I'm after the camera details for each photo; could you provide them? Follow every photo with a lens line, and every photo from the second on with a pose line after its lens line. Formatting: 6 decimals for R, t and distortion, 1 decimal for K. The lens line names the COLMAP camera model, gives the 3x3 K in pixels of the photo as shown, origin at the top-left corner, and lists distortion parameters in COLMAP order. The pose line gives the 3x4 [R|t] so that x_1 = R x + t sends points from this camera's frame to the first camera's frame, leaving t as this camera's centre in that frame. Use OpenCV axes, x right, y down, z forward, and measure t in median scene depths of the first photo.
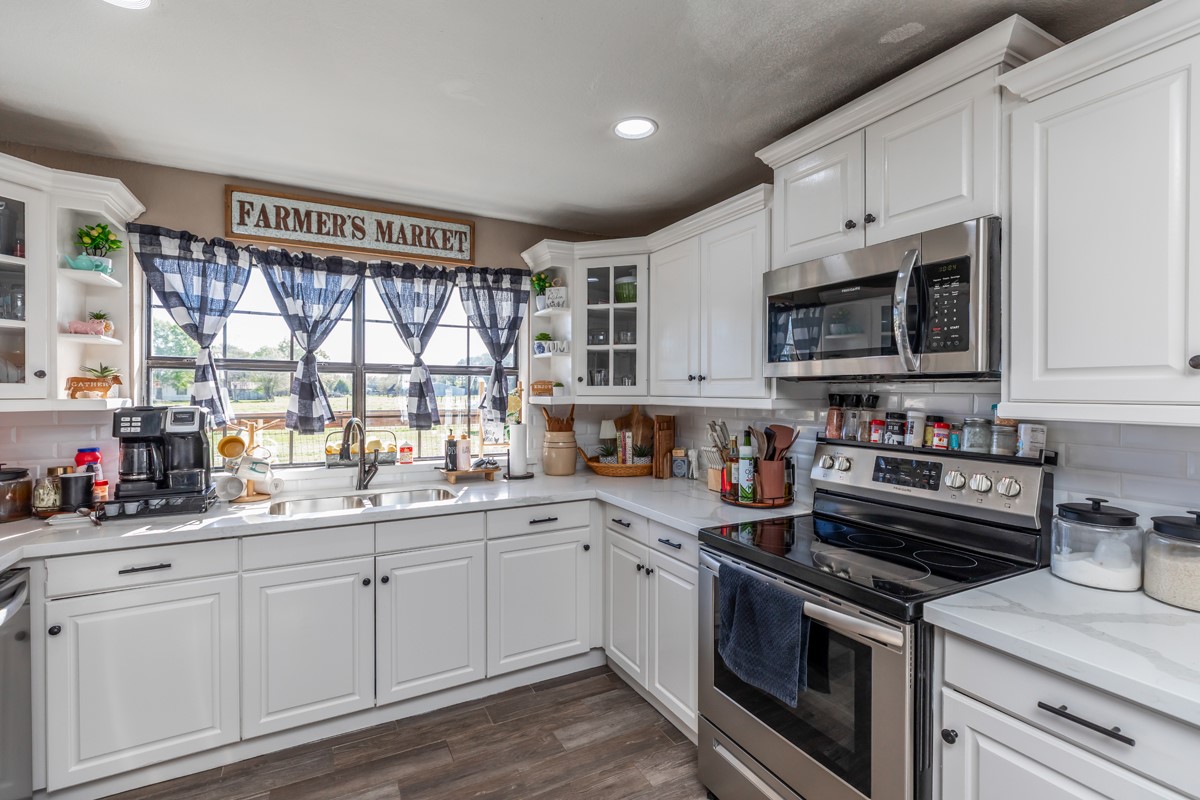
lens RADIAL K [[542.0, 0, 603.8], [0, 542.0, 394.3], [0, 0, 1]] dist [0.005295, 0.000331]
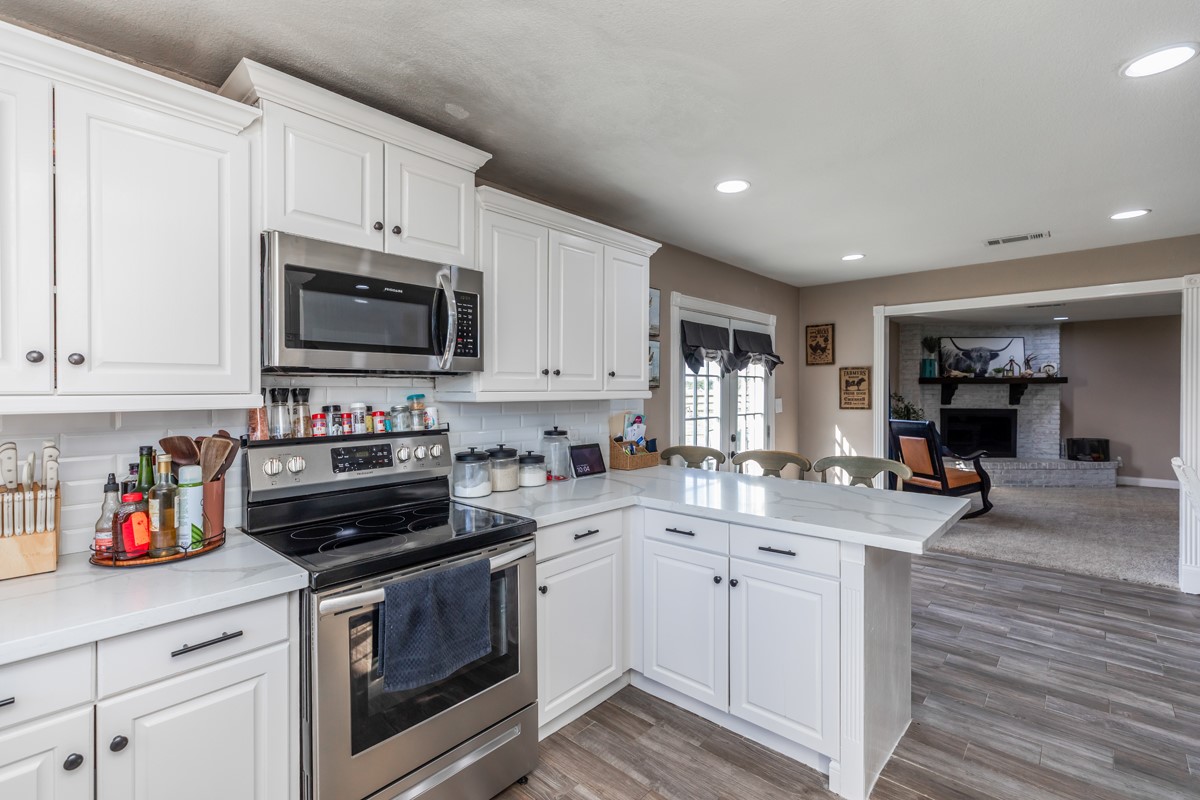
lens RADIAL K [[542.0, 0, 603.0], [0, 542.0, 391.7], [0, 0, 1]] dist [0.005295, 0.000331]
pose [[-0.329718, -0.009395, 0.944033, -0.712468], [0.007148, 0.999897, 0.012447, -0.001919], [-0.944052, 0.010852, -0.329617, 0.976718]]
